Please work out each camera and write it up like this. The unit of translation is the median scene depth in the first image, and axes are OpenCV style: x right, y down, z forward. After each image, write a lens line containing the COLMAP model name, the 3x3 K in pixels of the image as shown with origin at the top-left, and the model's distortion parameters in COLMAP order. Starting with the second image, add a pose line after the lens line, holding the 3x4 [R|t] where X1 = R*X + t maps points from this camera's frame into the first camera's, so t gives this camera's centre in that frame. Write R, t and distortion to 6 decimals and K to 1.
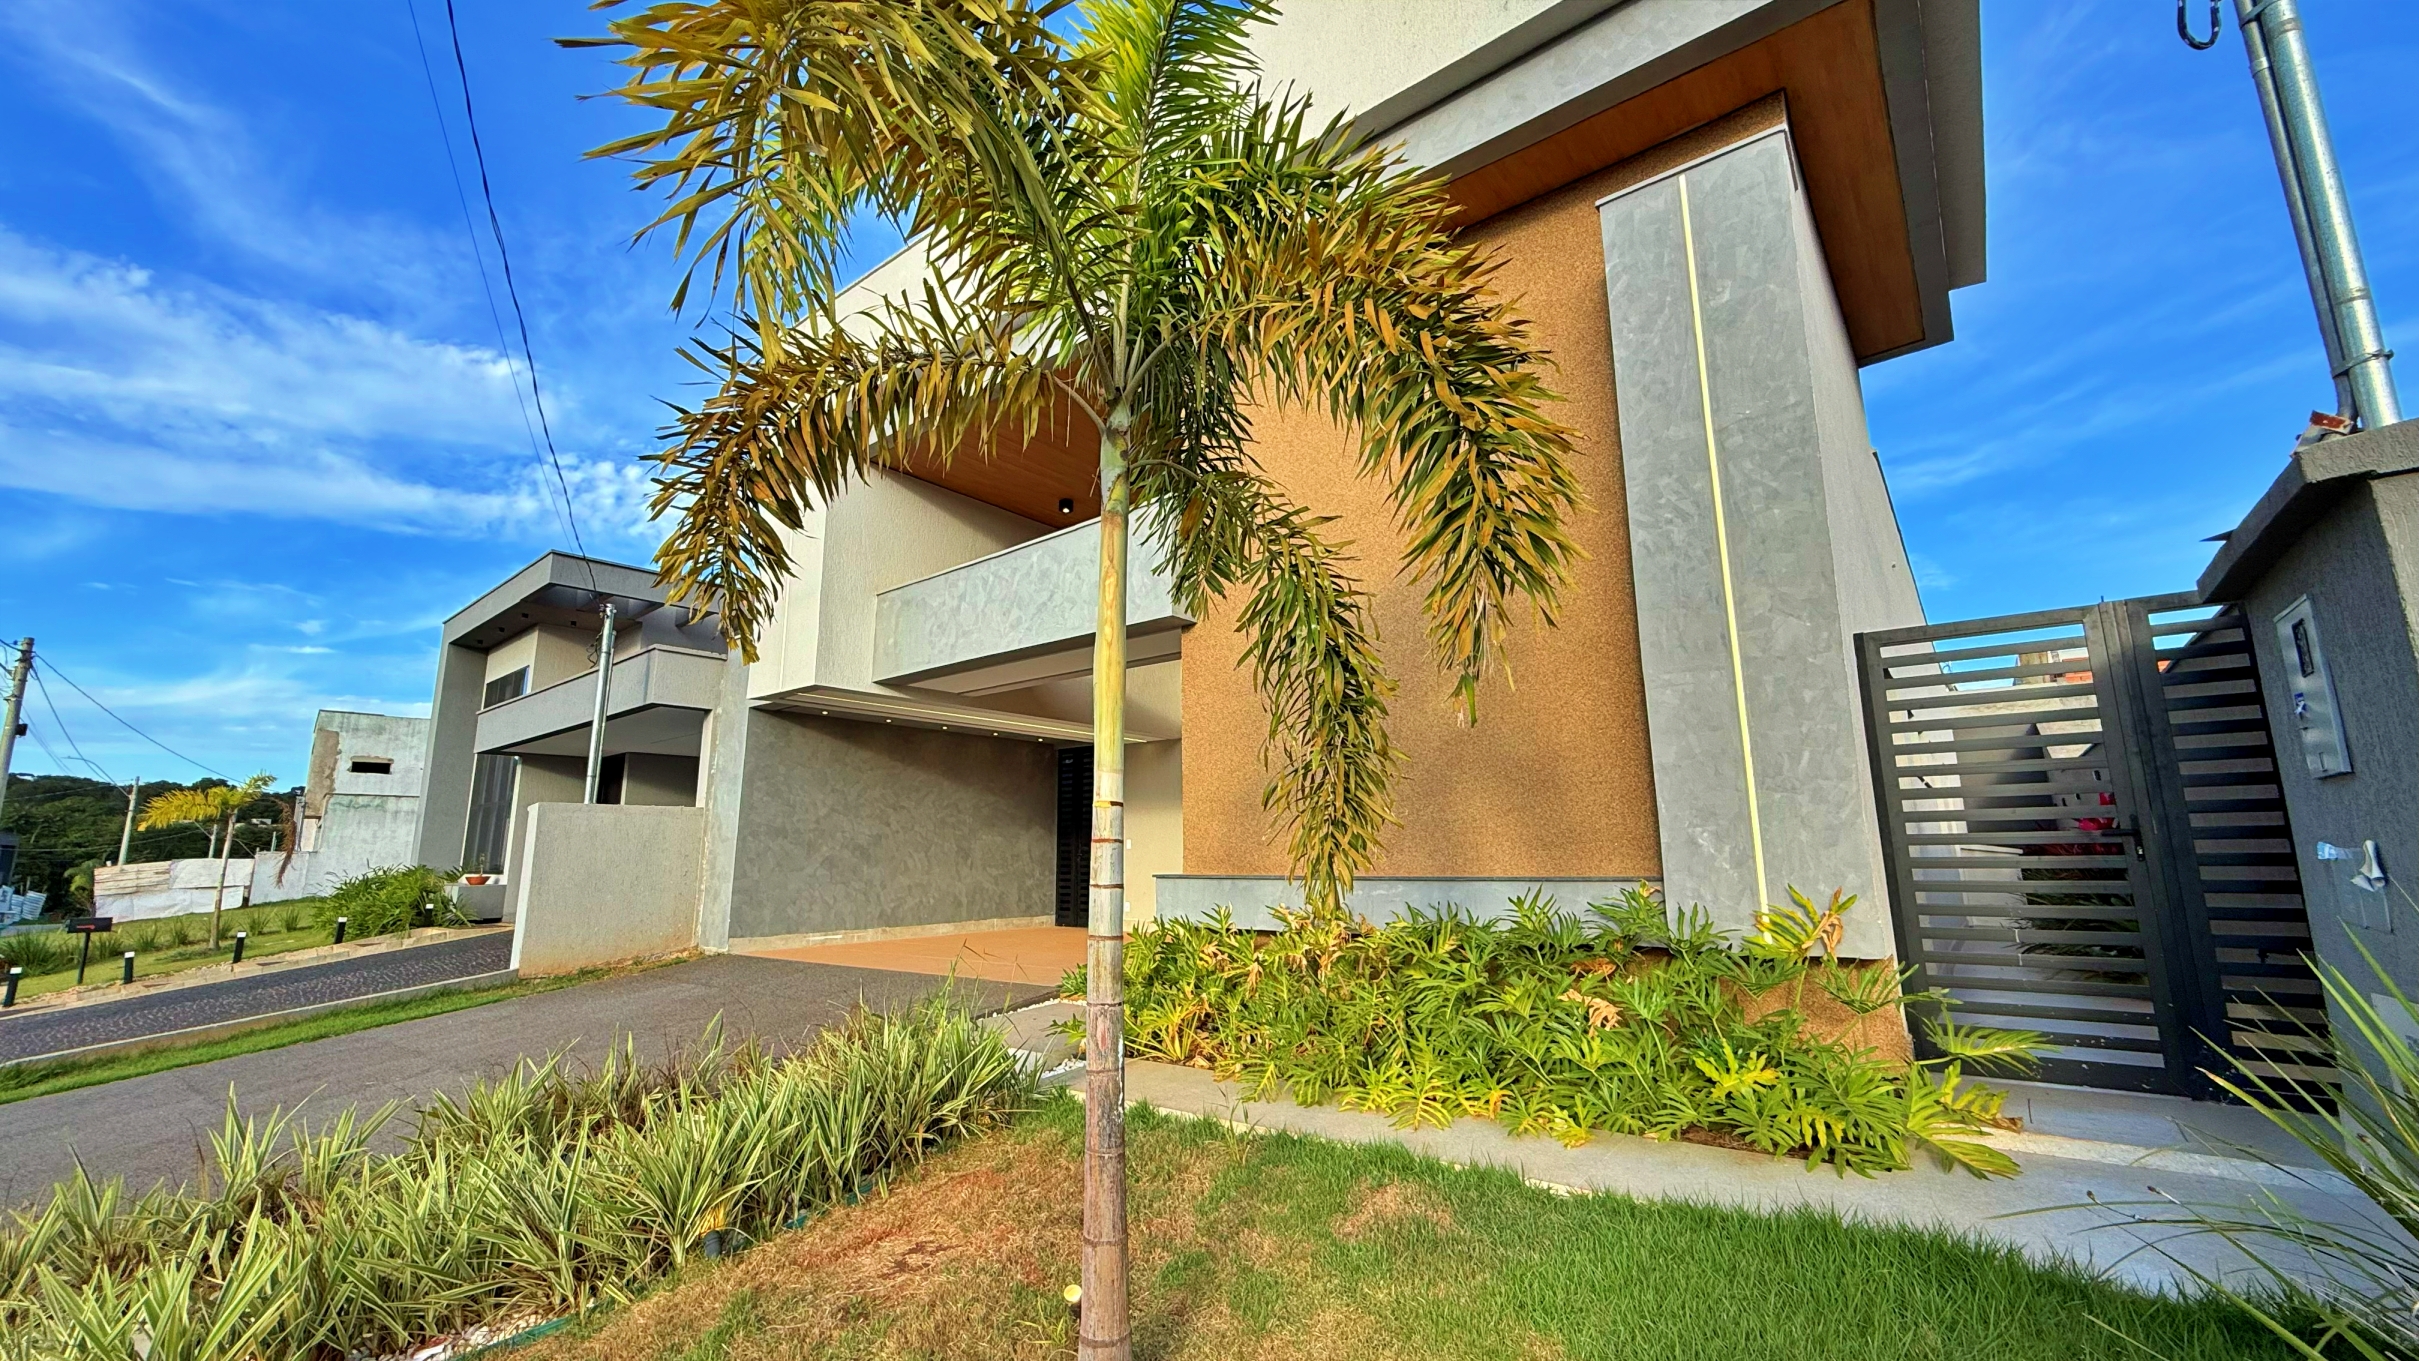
lens RADIAL K [[964.0, 0, 1199.2], [0, 964.0, 677.8], [0, 0, 1]] dist [0.000250, 0.000250]
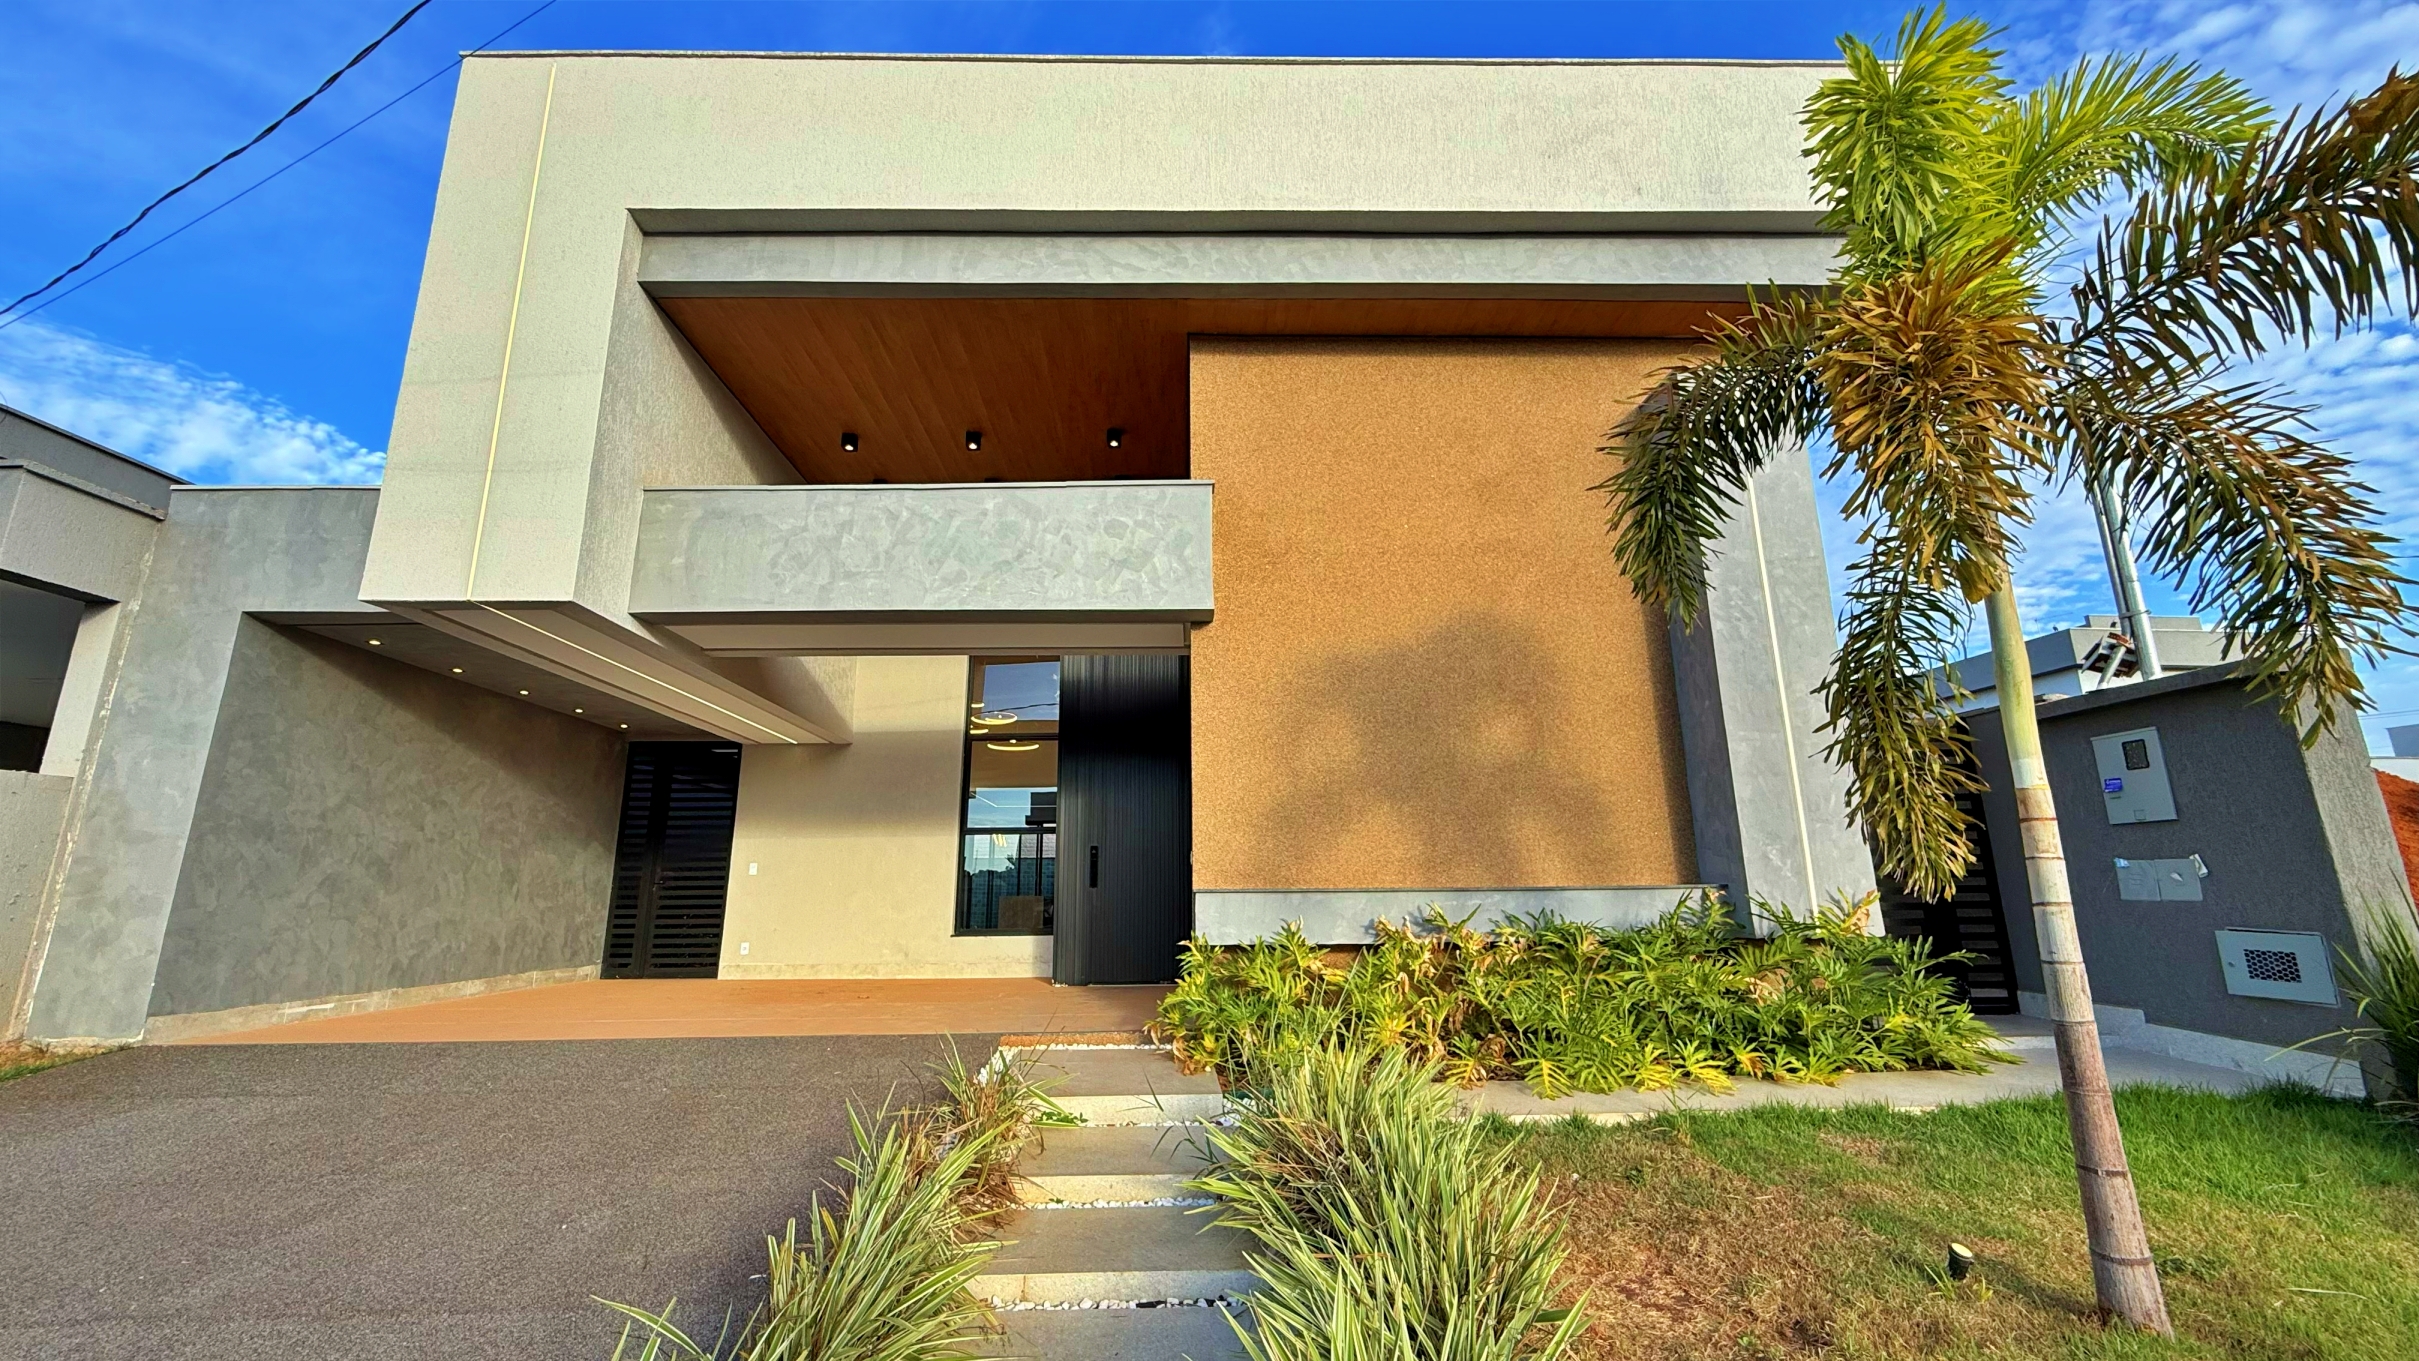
lens RADIAL K [[964.0, 0, 1199.2], [0, 964.0, 677.8], [0, 0, 1]] dist [0.000250, 0.000250]
pose [[0.763104, 0.148181, 0.629058, -0.370842], [-0.117986, 0.988944, -0.089828, 0.051834], [-0.635414, -0.005672, 0.772151, 0.174964]]
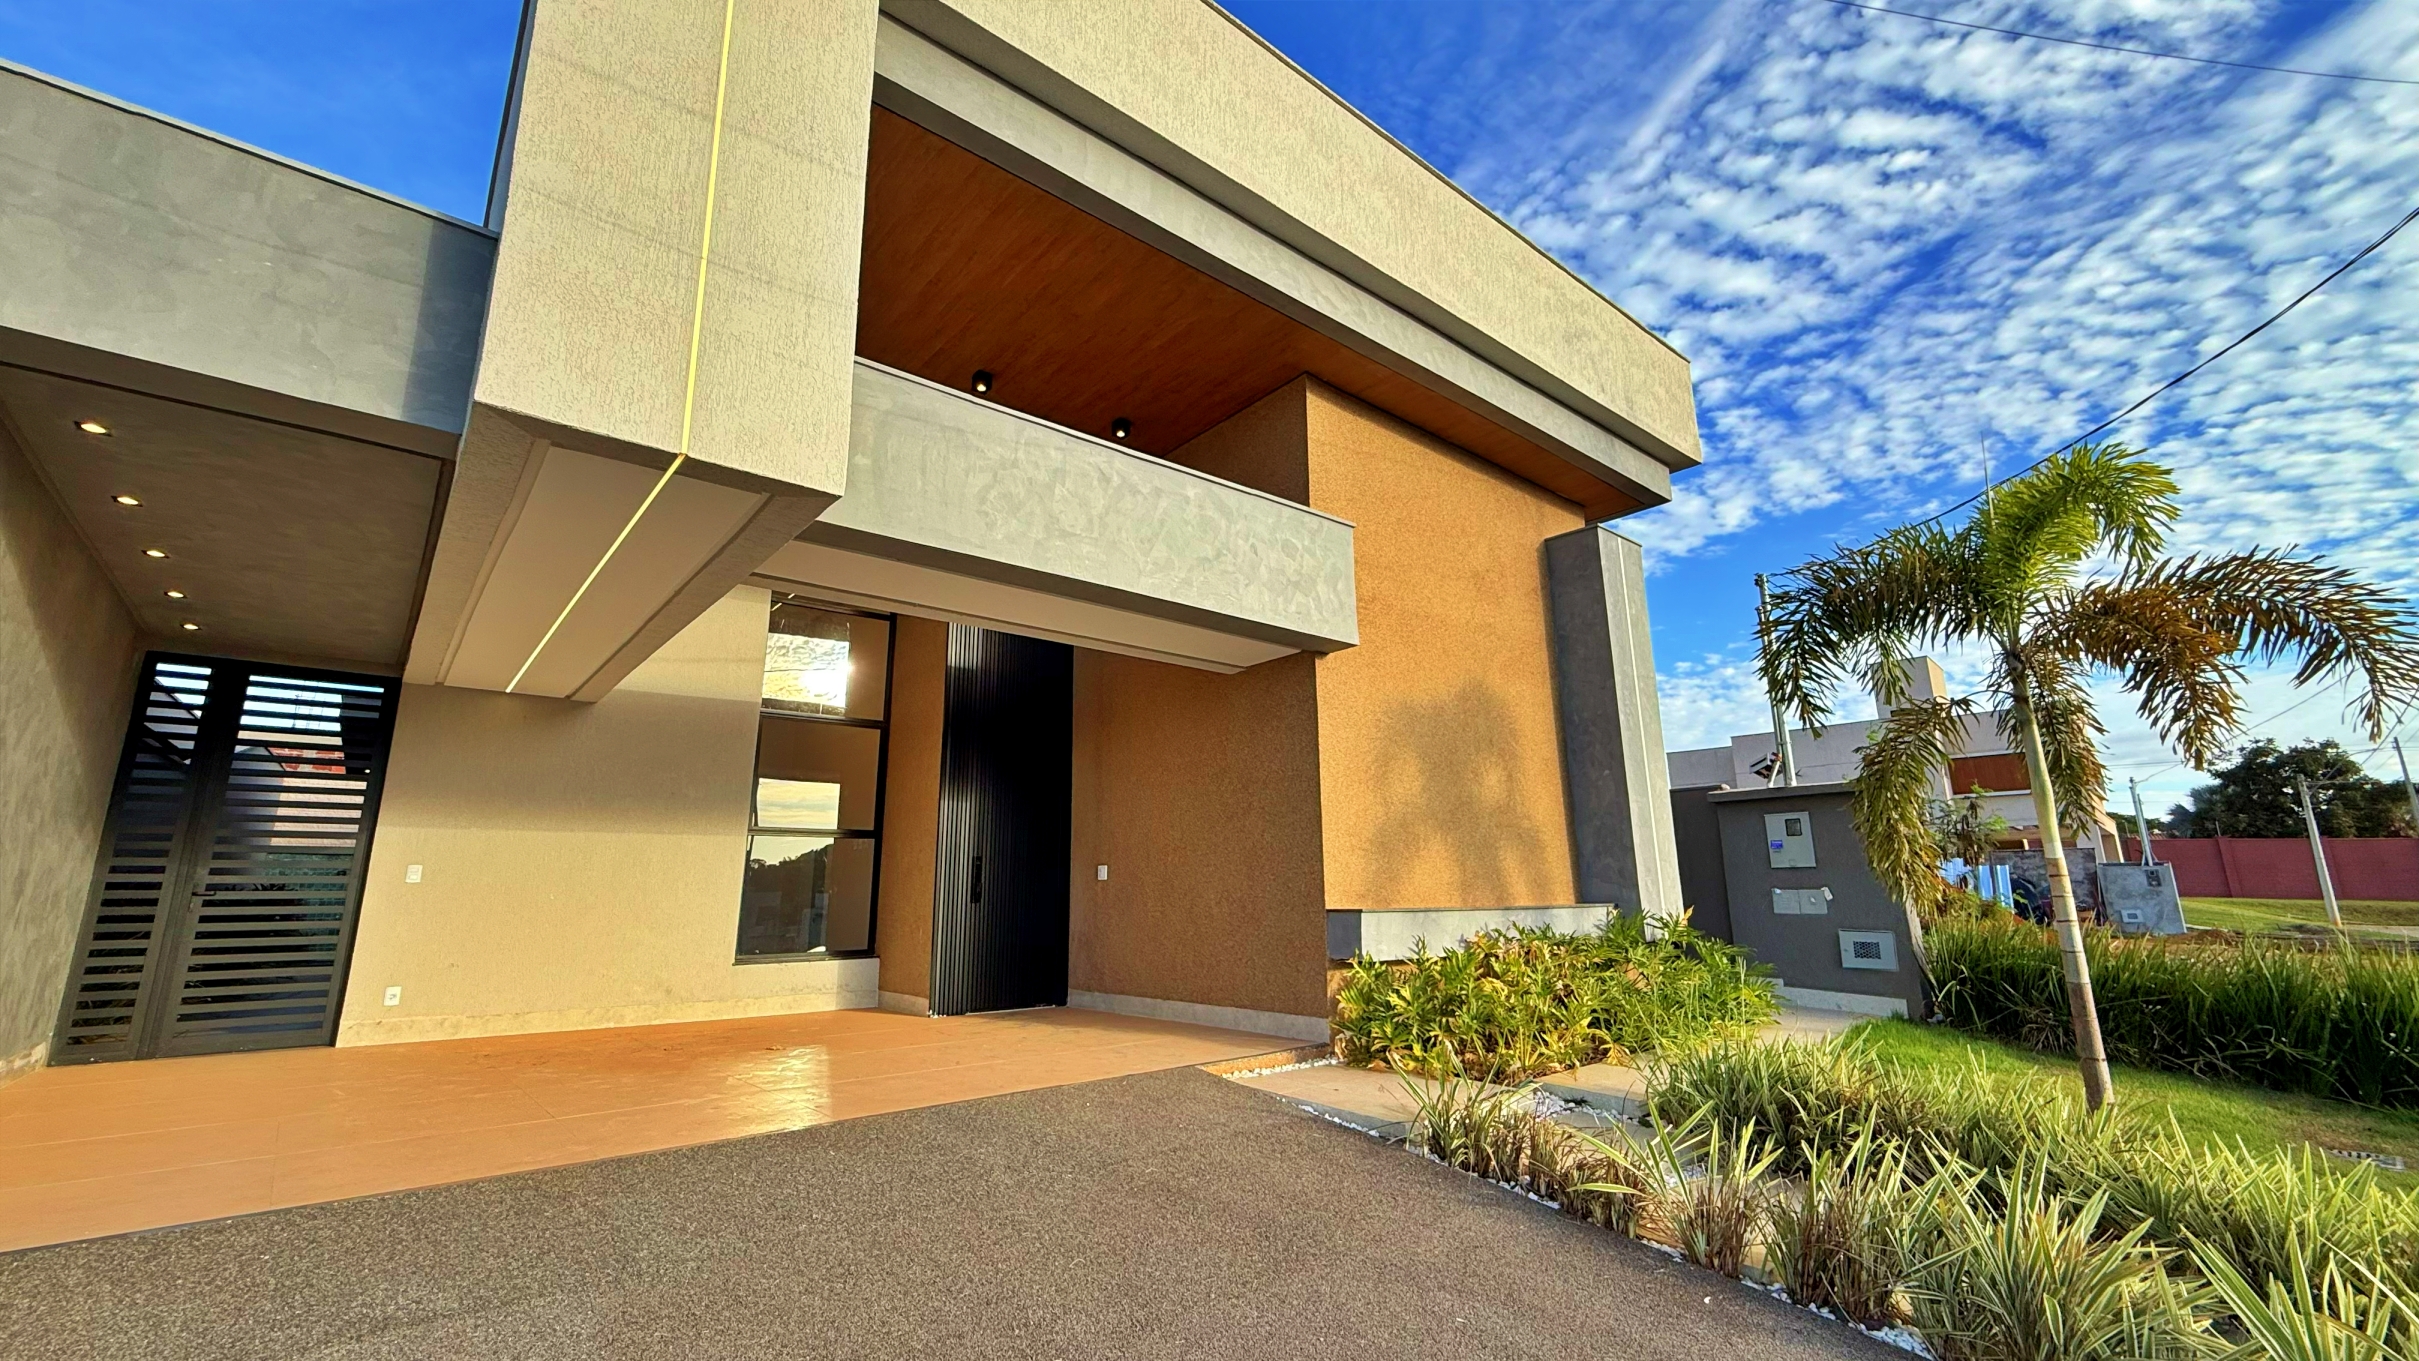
lens RADIAL K [[964.0, 0, 1199.2], [0, 964.0, 677.8], [0, 0, 1]] dist [0.000250, 0.000250]
pose [[0.191473, 0.227608, 0.954742, -0.603710], [-0.173273, 0.965300, -0.195375, 0.114520], [-0.966082, -0.128022, 0.224267, 0.562677]]
